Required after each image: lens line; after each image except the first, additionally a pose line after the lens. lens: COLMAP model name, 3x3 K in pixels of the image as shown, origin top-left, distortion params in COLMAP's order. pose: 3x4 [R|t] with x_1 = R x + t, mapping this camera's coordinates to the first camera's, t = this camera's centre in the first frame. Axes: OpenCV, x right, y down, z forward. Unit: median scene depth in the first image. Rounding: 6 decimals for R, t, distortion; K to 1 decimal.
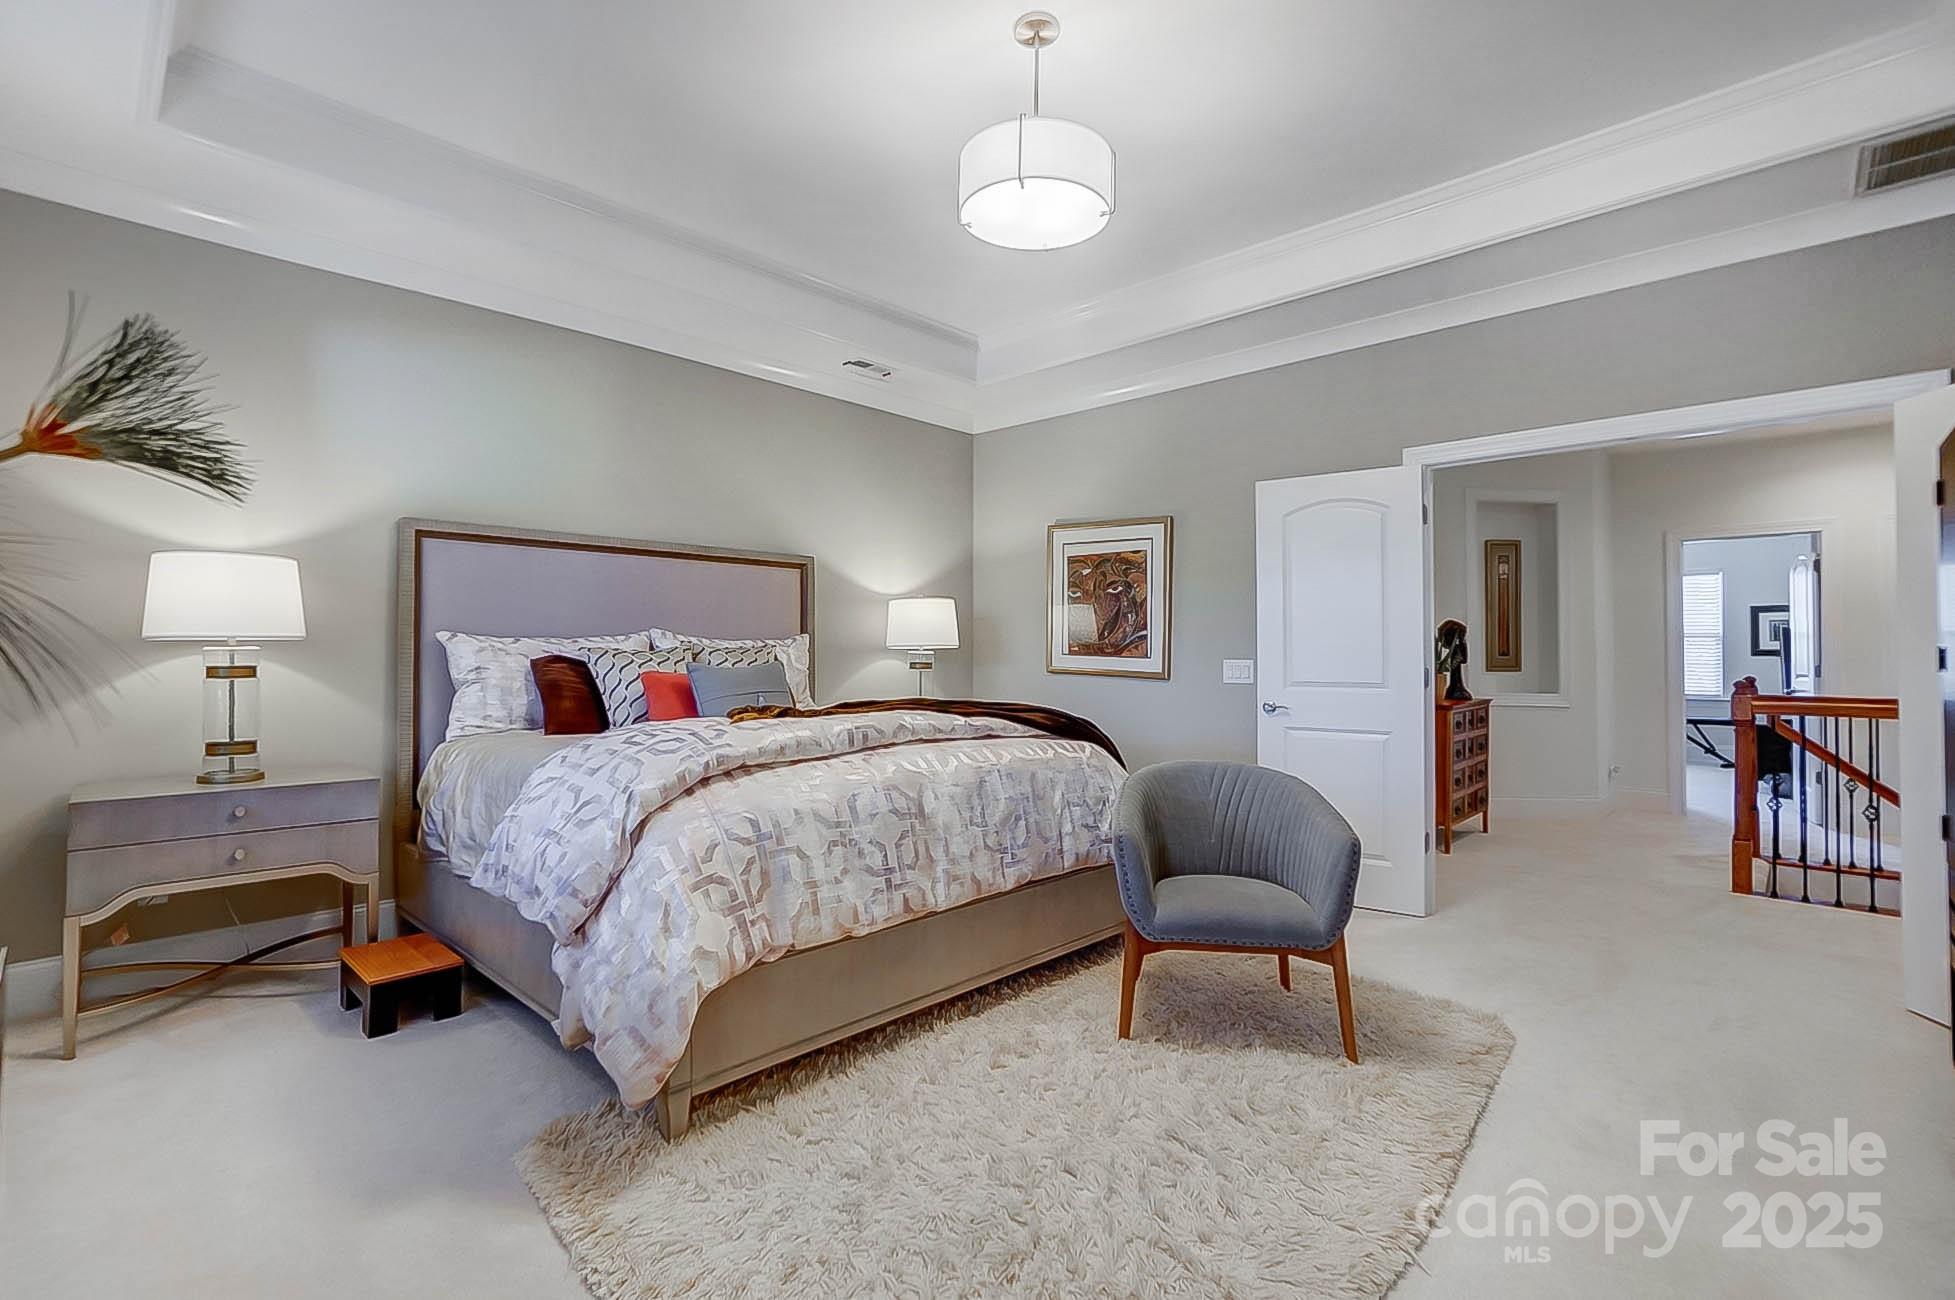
lens RADIAL K [[891.0, 0, 975.1], [0, 891.0, 636.4], [0, 0, 1]] dist [0.008041, 0.001450]
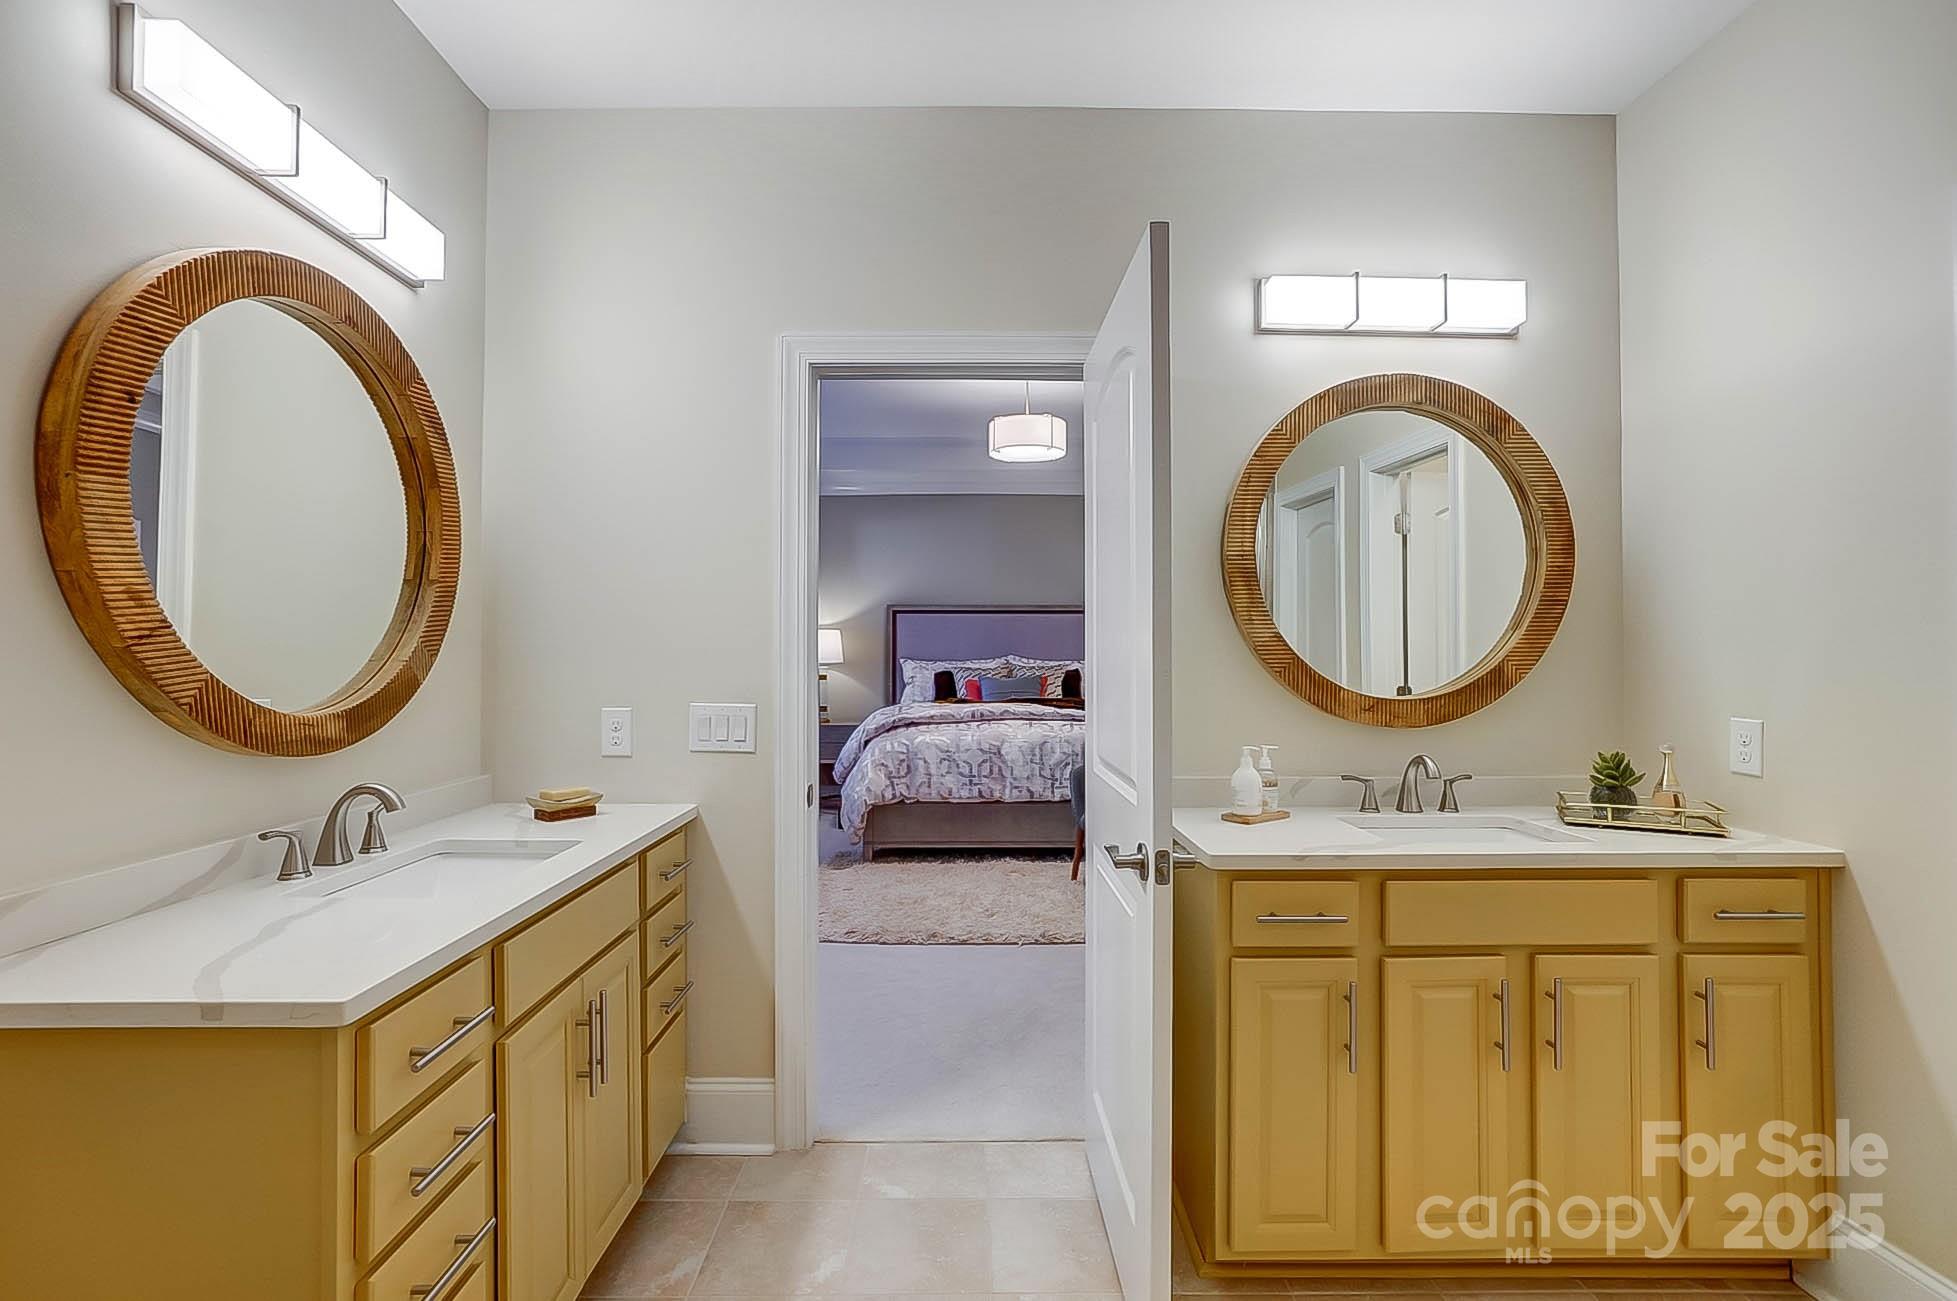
lens RADIAL K [[891.9, 0, 965.7], [0, 891.9, 641.0], [0, 0, 1]] dist [0.008041, 0.001450]
pose [[0.707327, -0.013929, -0.706749, 1.274815], [0.015443, 0.999872, -0.004250, -0.046870], [0.706718, -0.007908, 0.707451, -0.468761]]
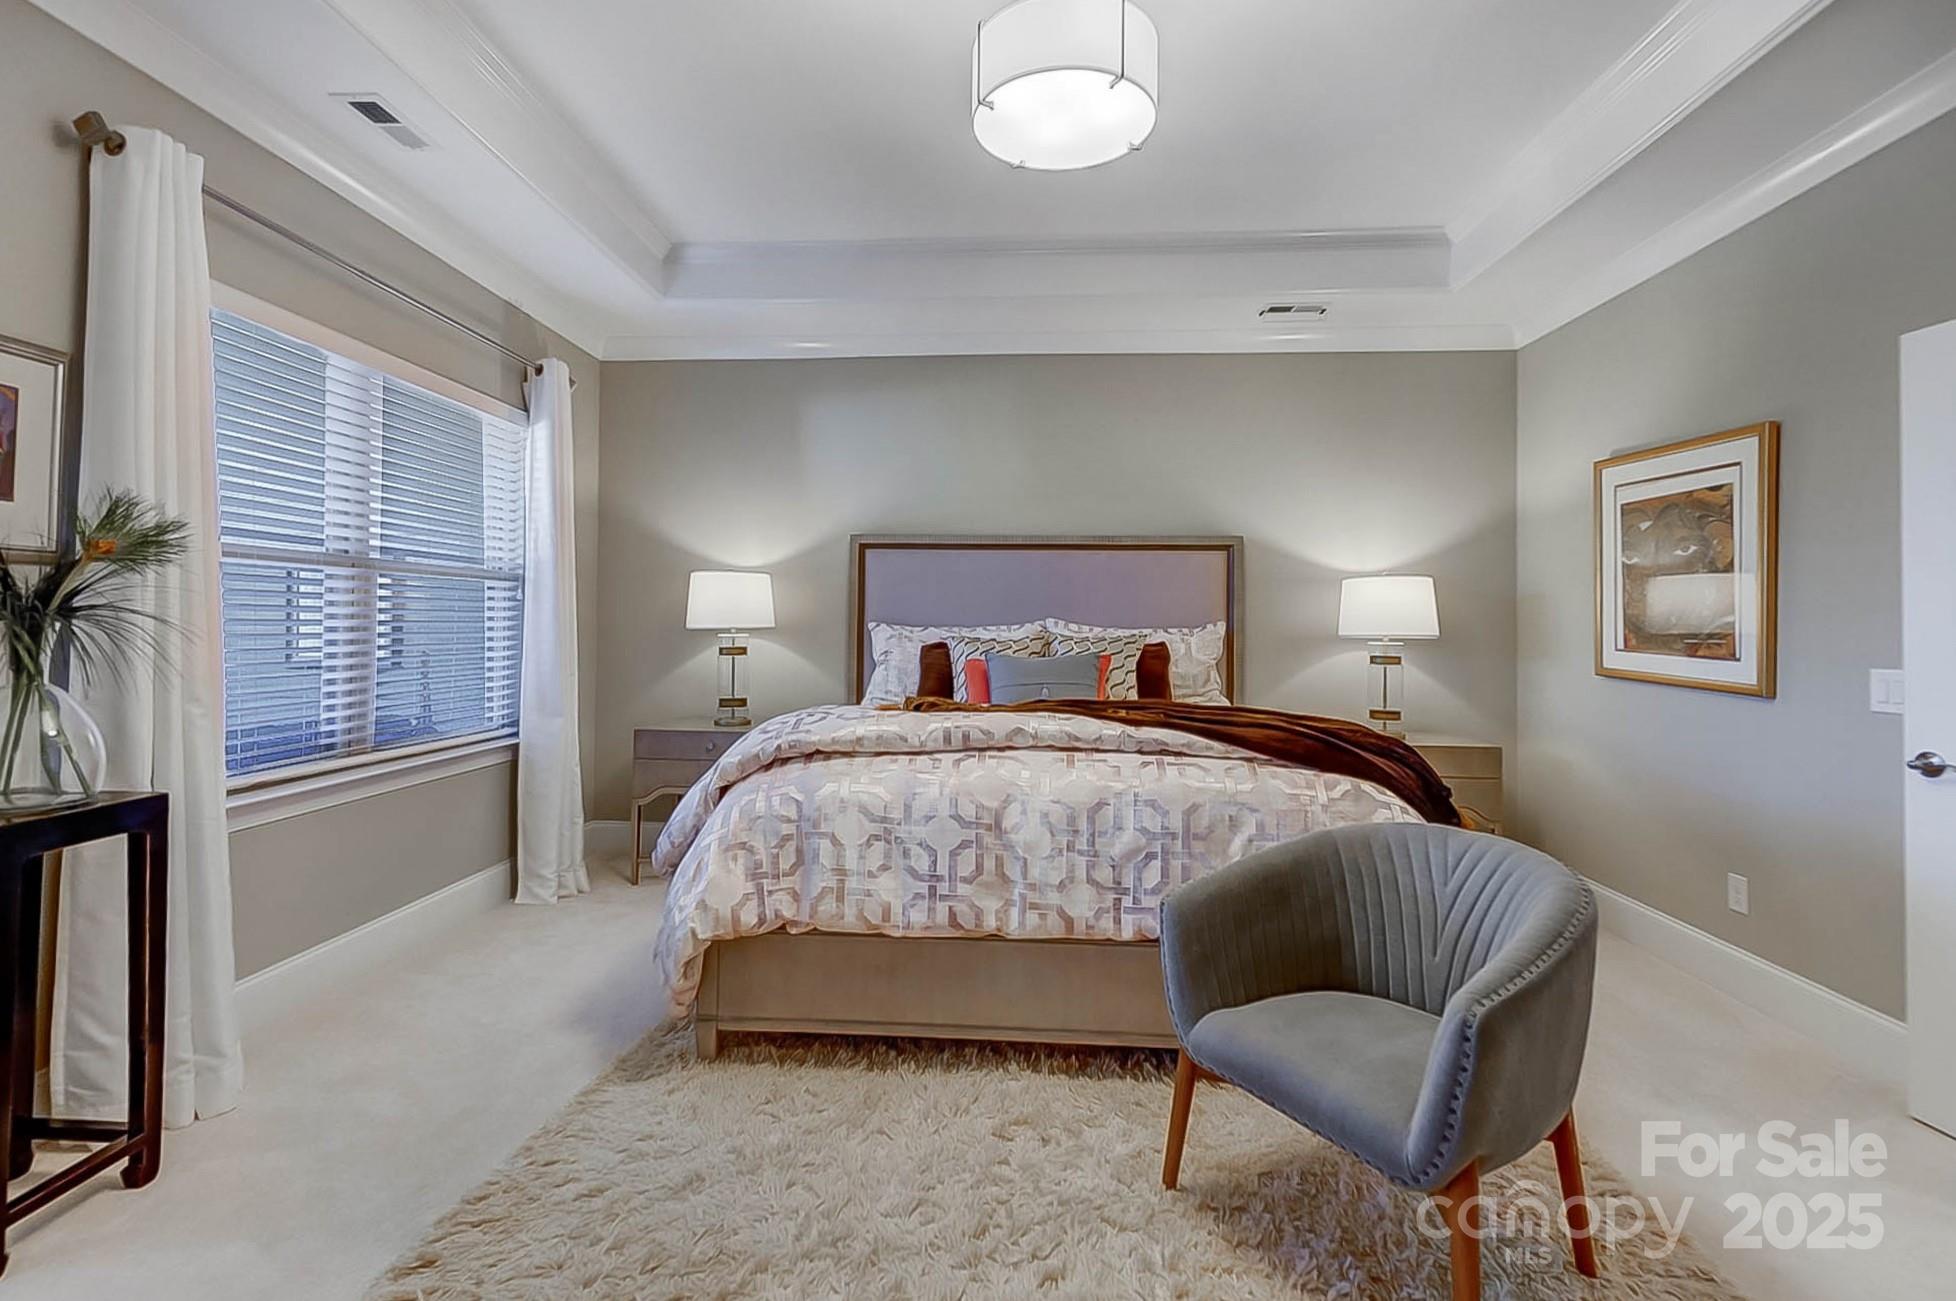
lens RADIAL K [[891.5, 0, 959.2], [0, 891.5, 611.8], [0, 0, 1]] dist [0.008041, 0.001450]
pose [[0.645827, -0.008694, -0.763434, 0.592674], [0.006324, 0.999962, -0.006038, -0.015569], [0.763458, -0.000928, 0.645857, 0.364793]]
